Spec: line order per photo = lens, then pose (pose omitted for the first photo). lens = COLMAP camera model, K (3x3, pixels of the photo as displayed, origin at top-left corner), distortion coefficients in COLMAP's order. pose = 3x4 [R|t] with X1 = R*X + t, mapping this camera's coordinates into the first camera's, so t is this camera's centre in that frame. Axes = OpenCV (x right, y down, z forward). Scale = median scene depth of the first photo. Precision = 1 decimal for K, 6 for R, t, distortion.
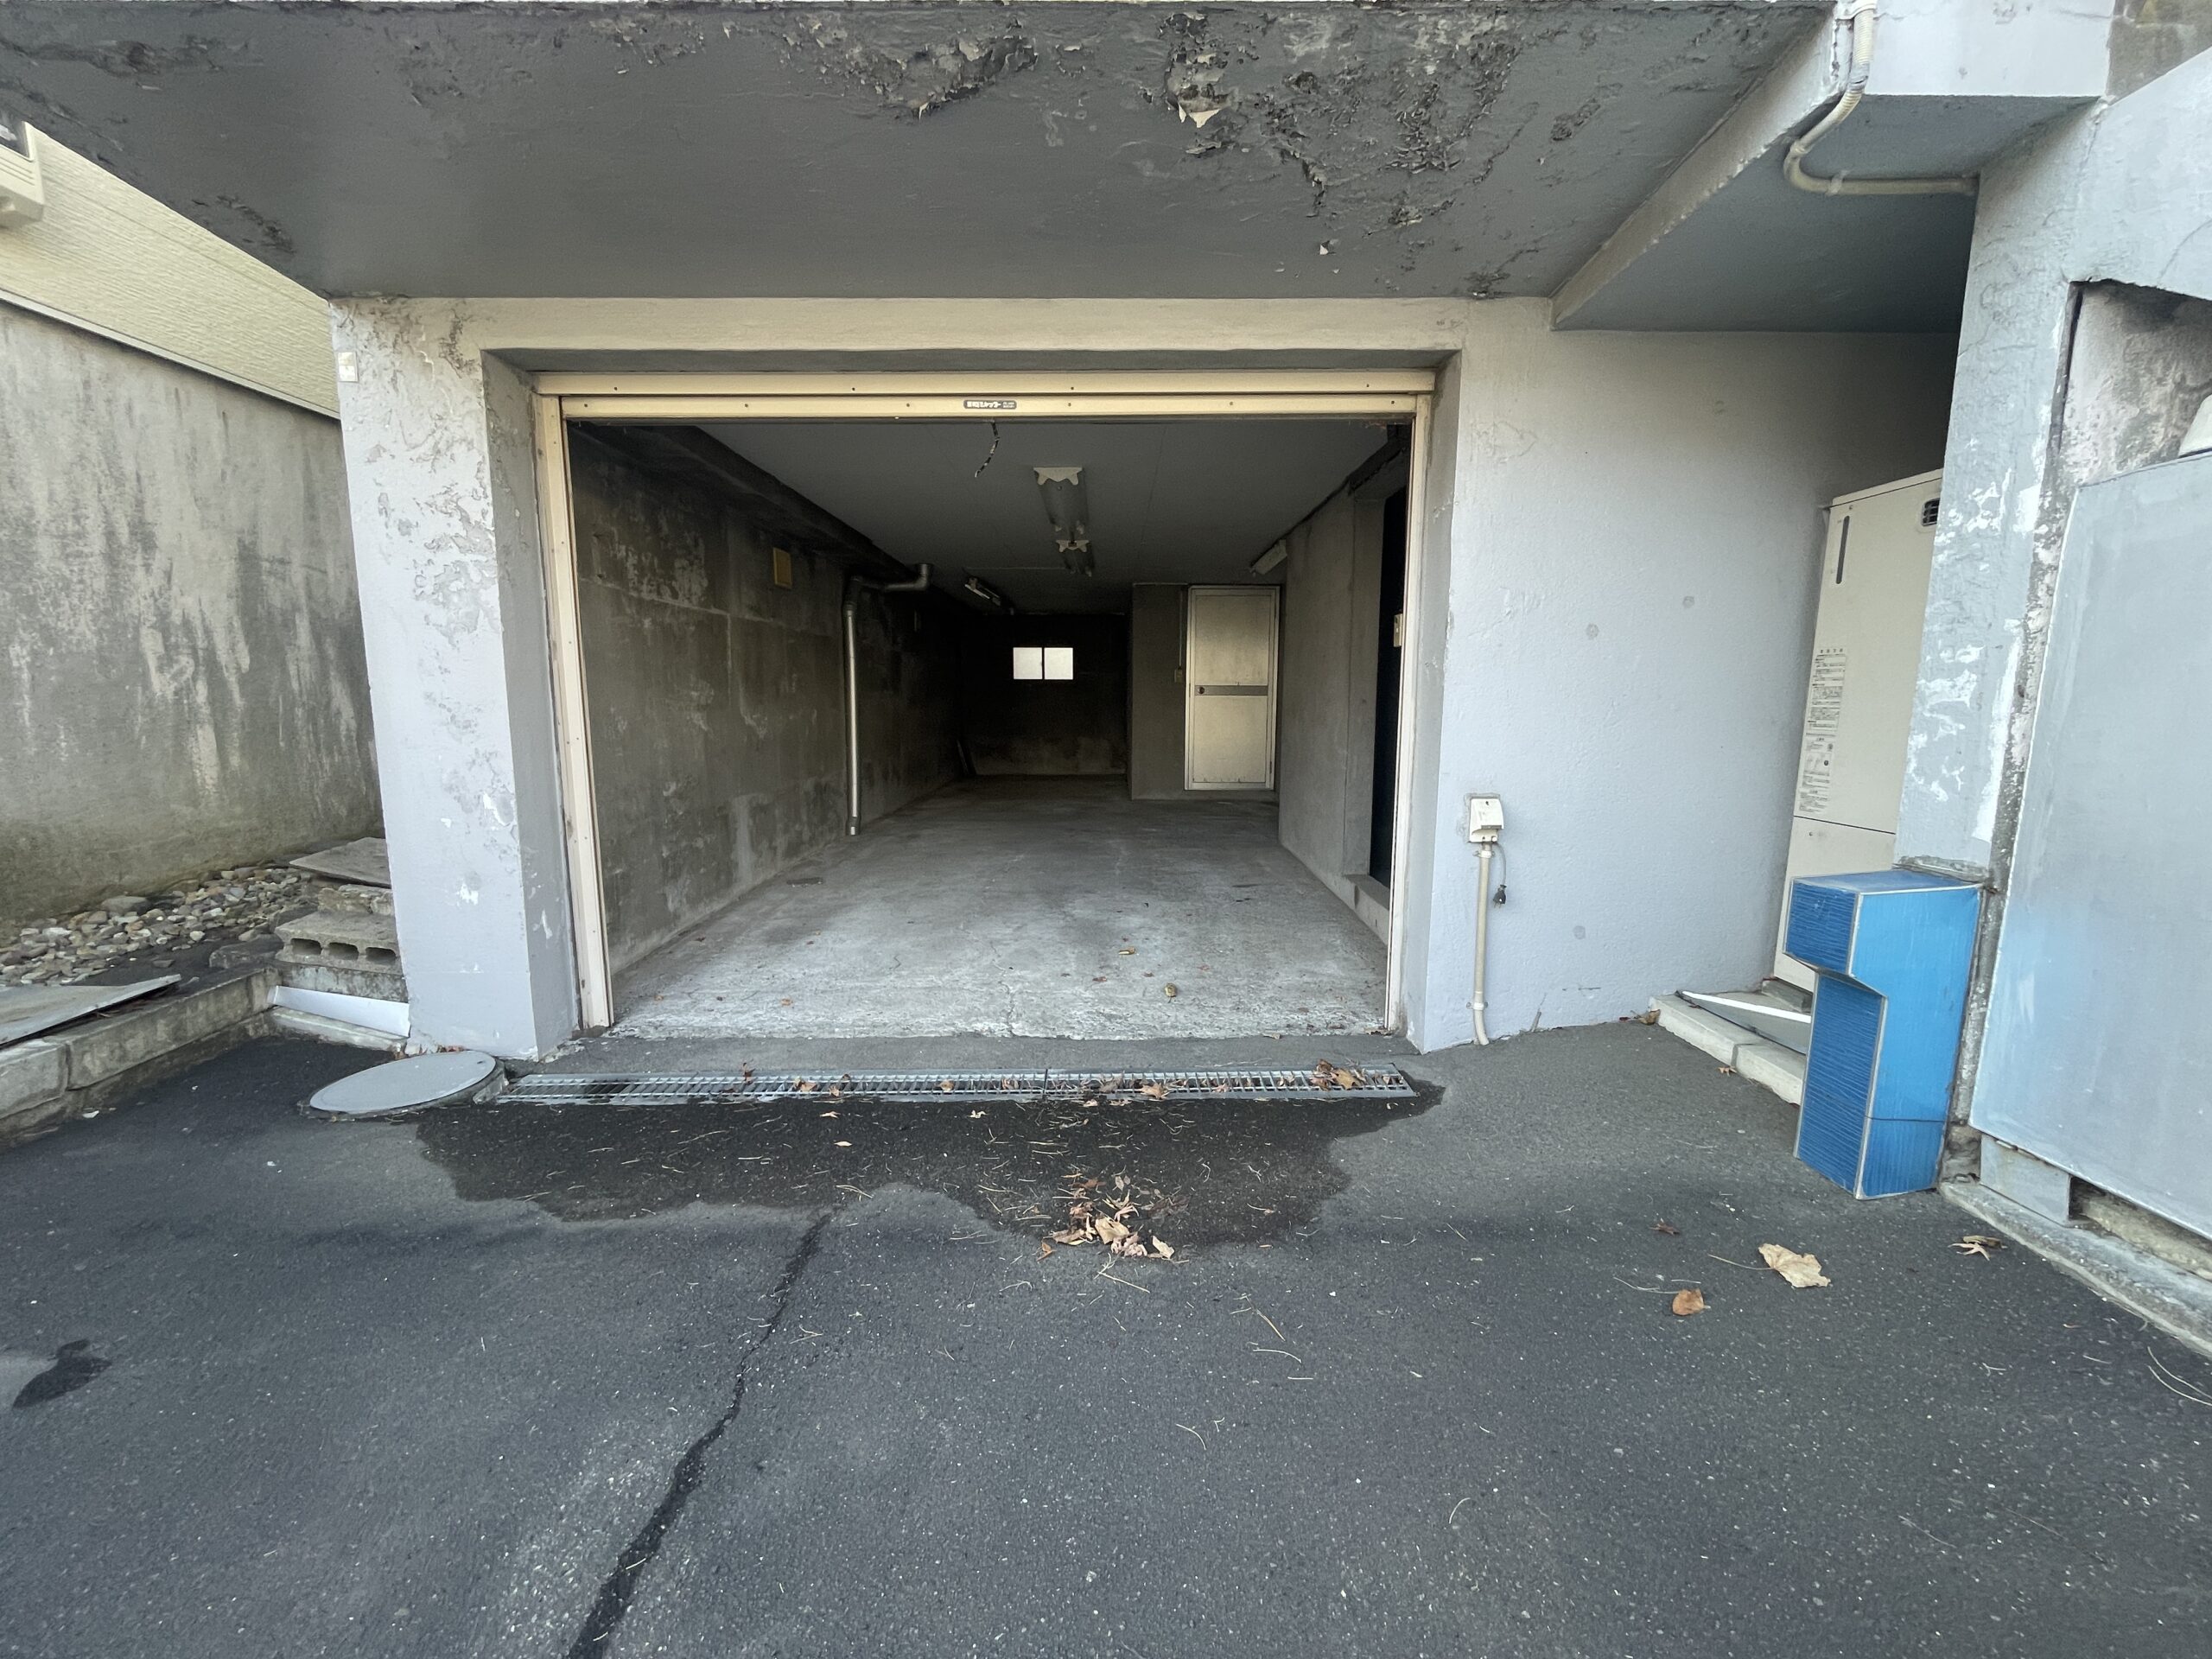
lens RADIAL K [[900.5, 0, 1109.8], [0, 900.5, 830.3], [0, 0, 1]] dist [-0.000014, -0.000462]
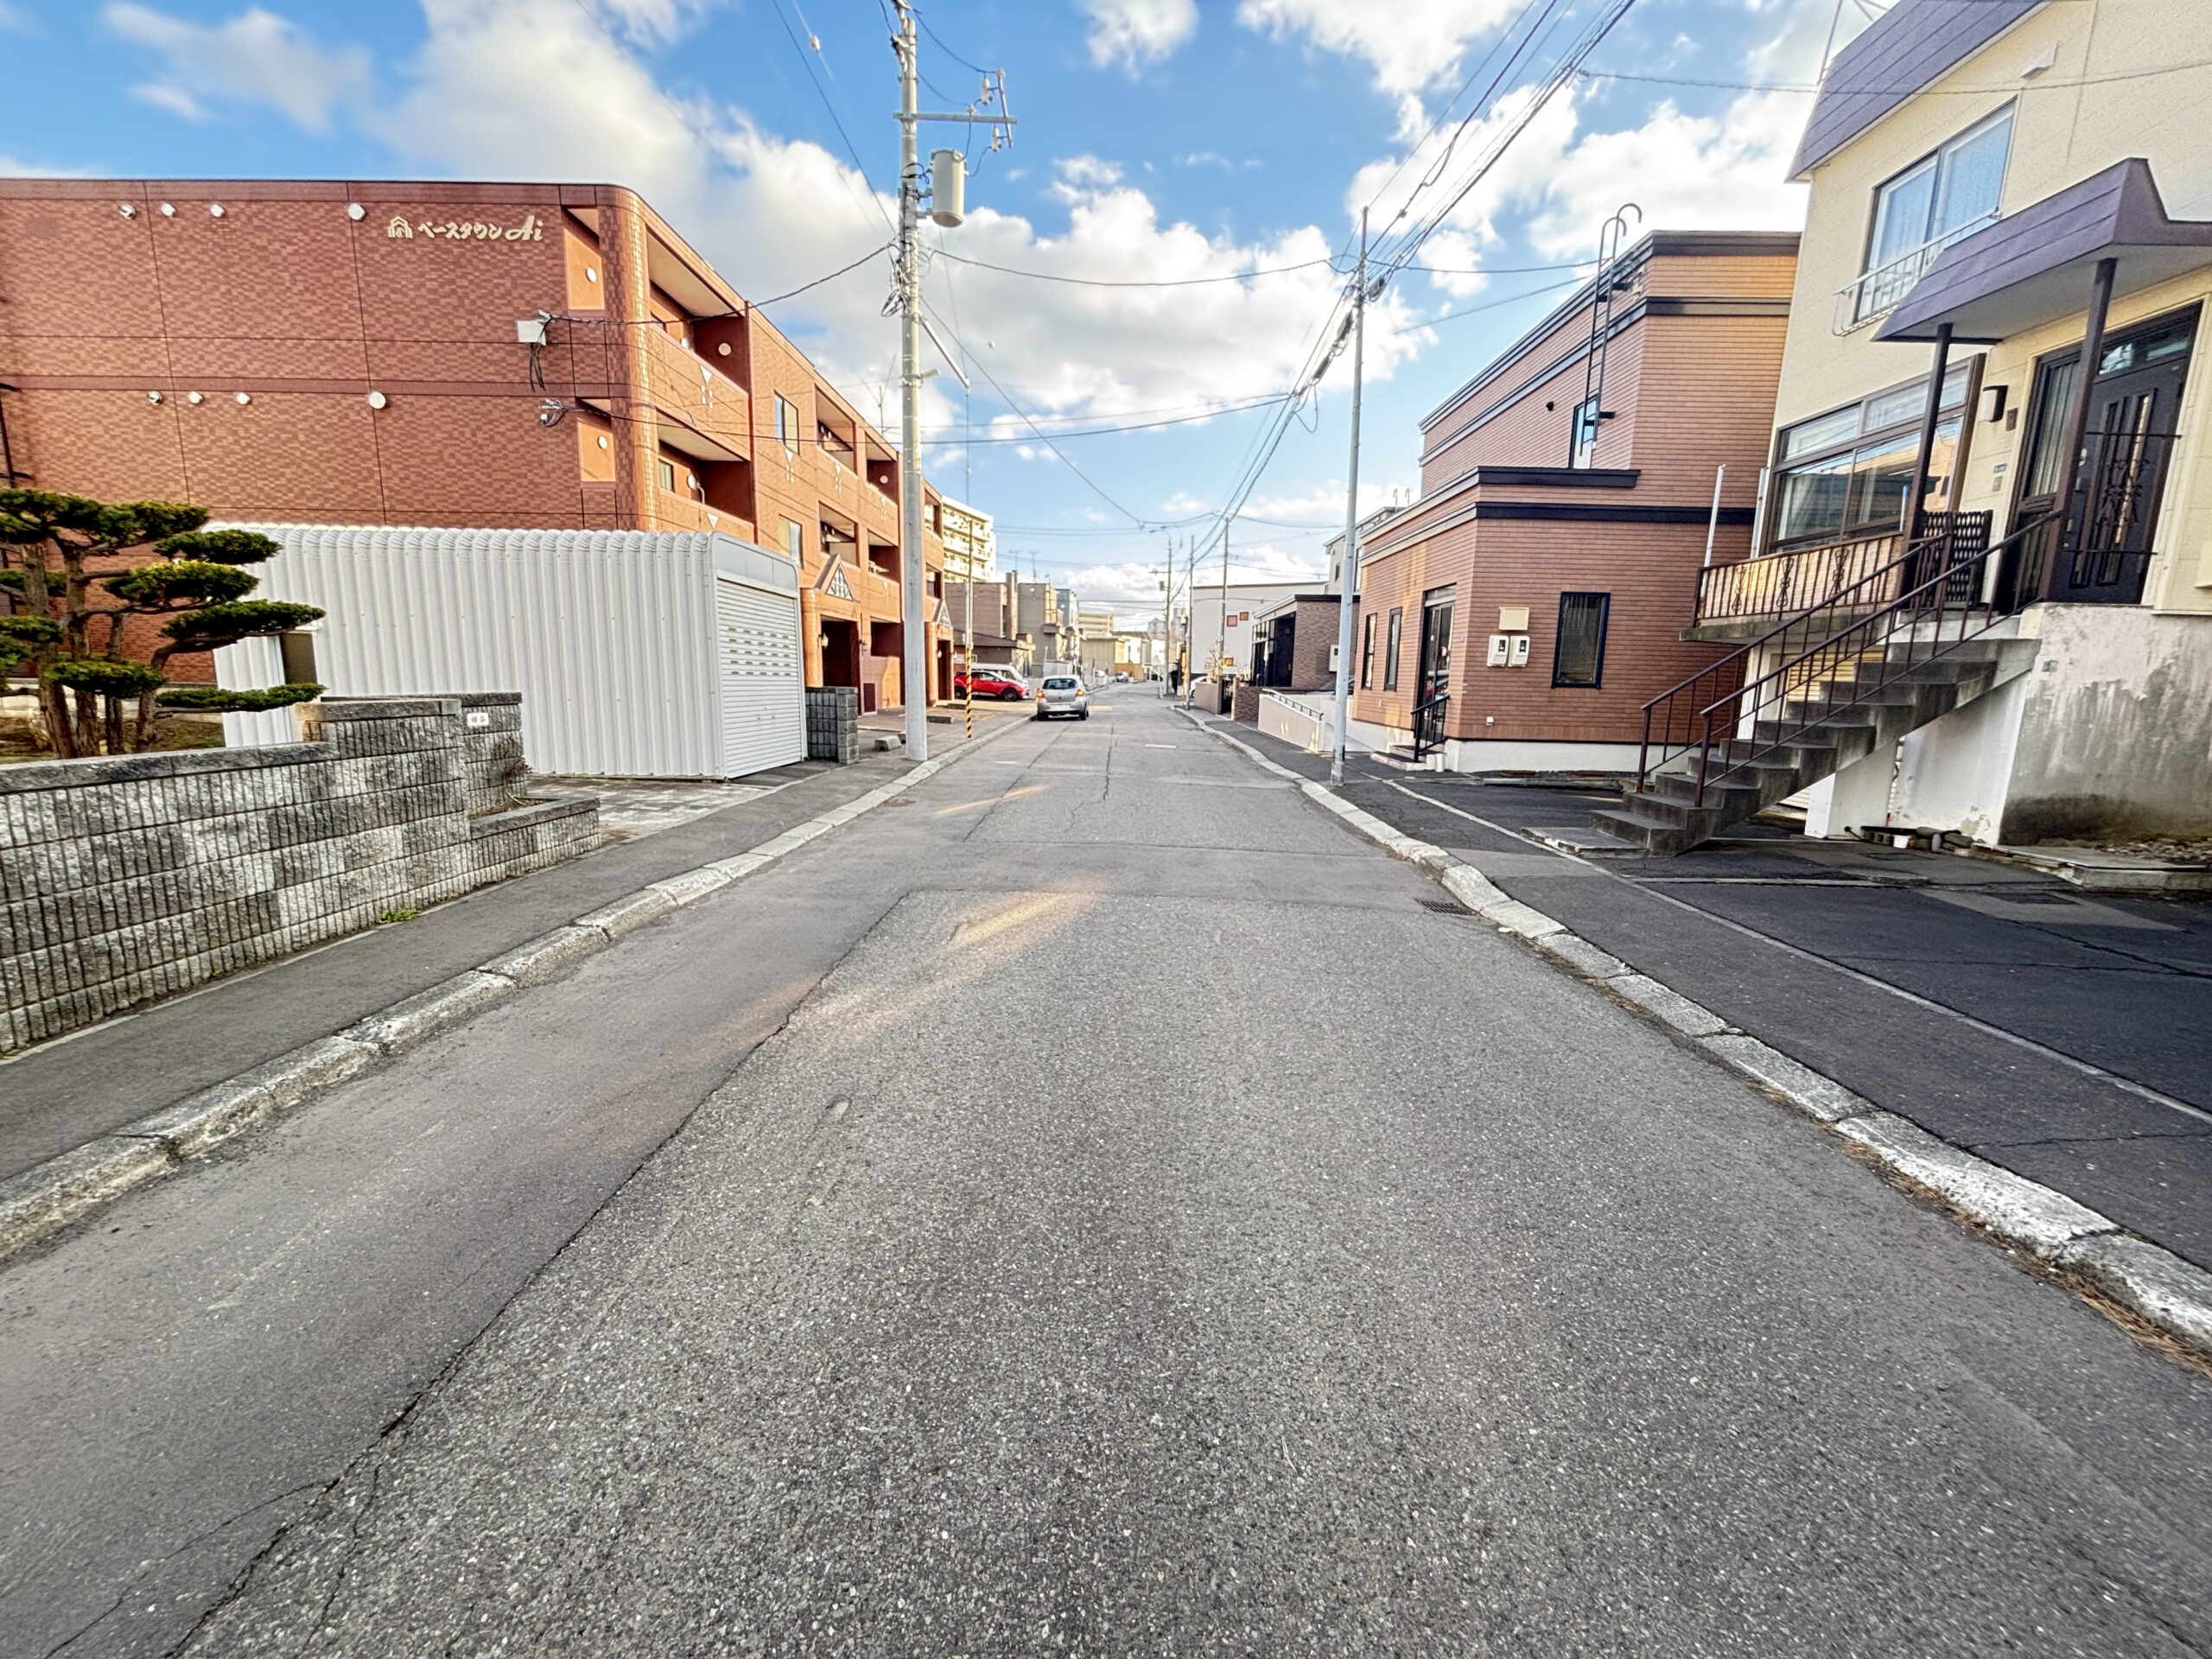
lens RADIAL K [[894.9, 0, 1103.9], [0, 894.9, 825.7], [0, 0, 1]] dist [-0.000790, 0.000708]
pose [[-0.019930, 0.168354, -0.985525, 1.168732], [-0.169601, 0.970866, 0.169279, 0.098039], [0.985311, 0.170520, 0.009203, -1.611607]]
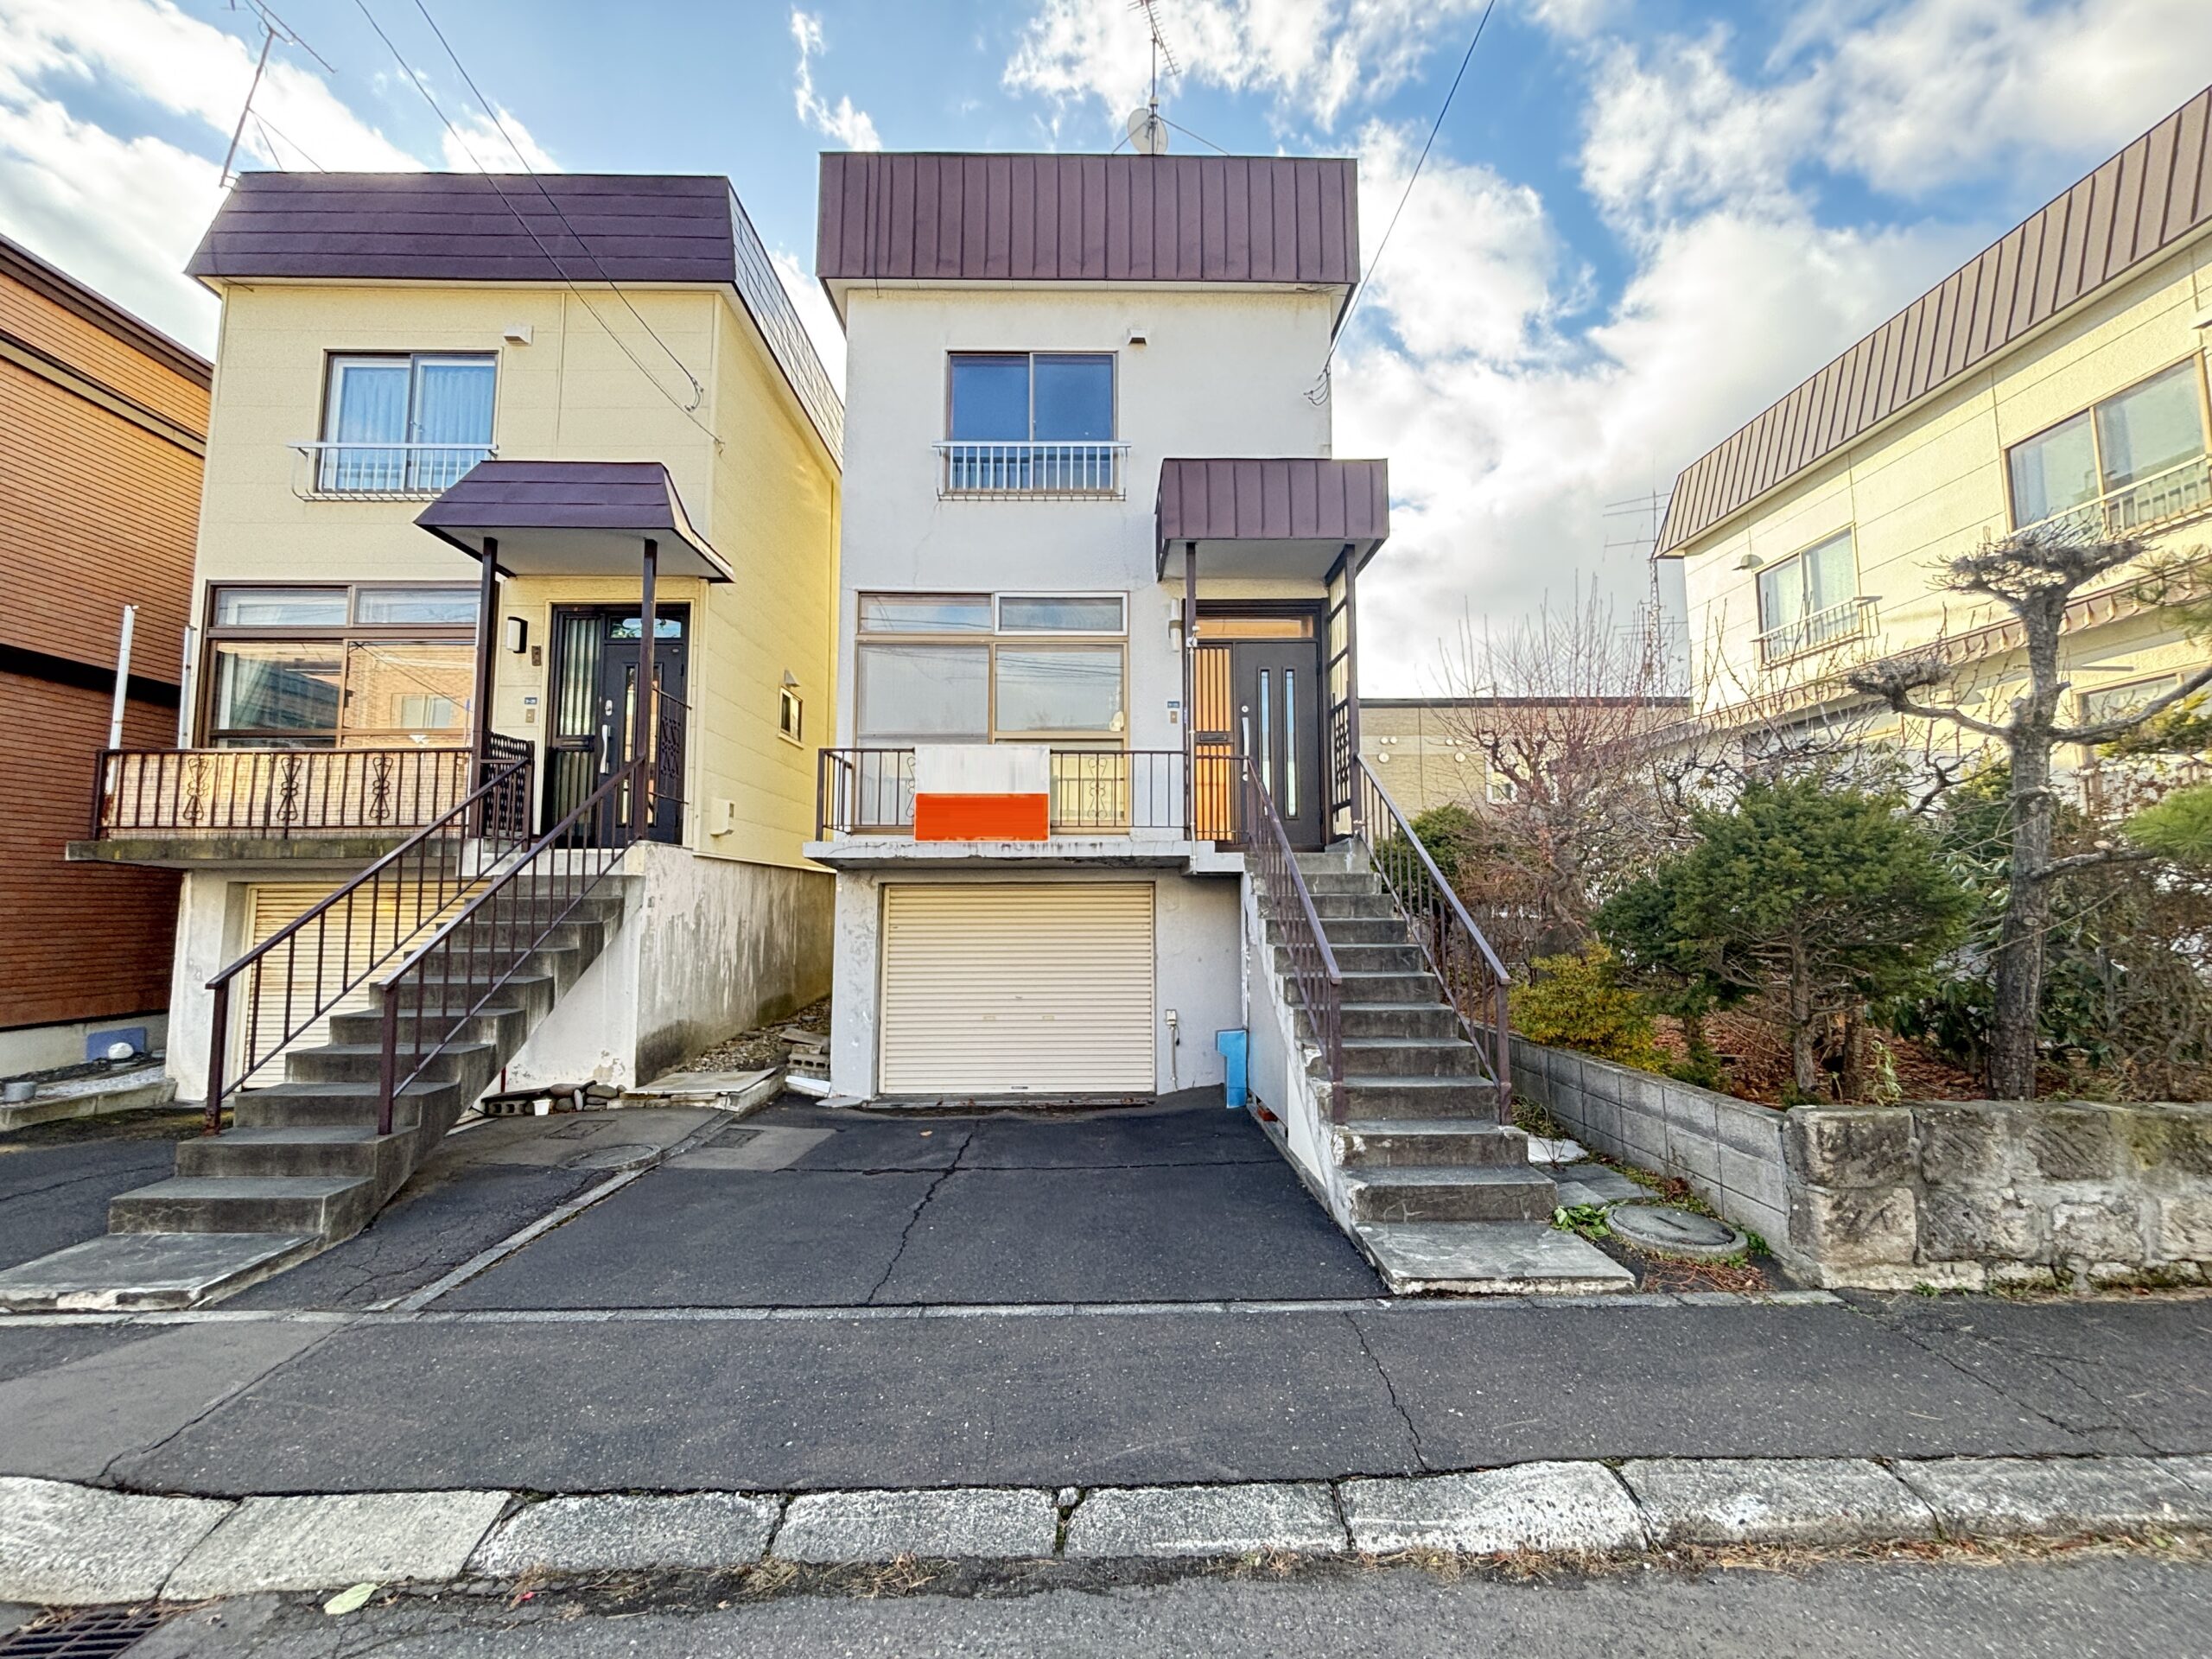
lens RADIAL K [[894.9, 0, 1103.0], [0, 894.9, 824.0], [0, 0, 1]] dist [-0.000790, 0.000708]
pose [[0.999973, -0.004622, 0.005784, 0.106280], [0.005861, 0.971533, -0.236831, 0.049165], [-0.004525, 0.236859, 0.971534, -1.602785]]
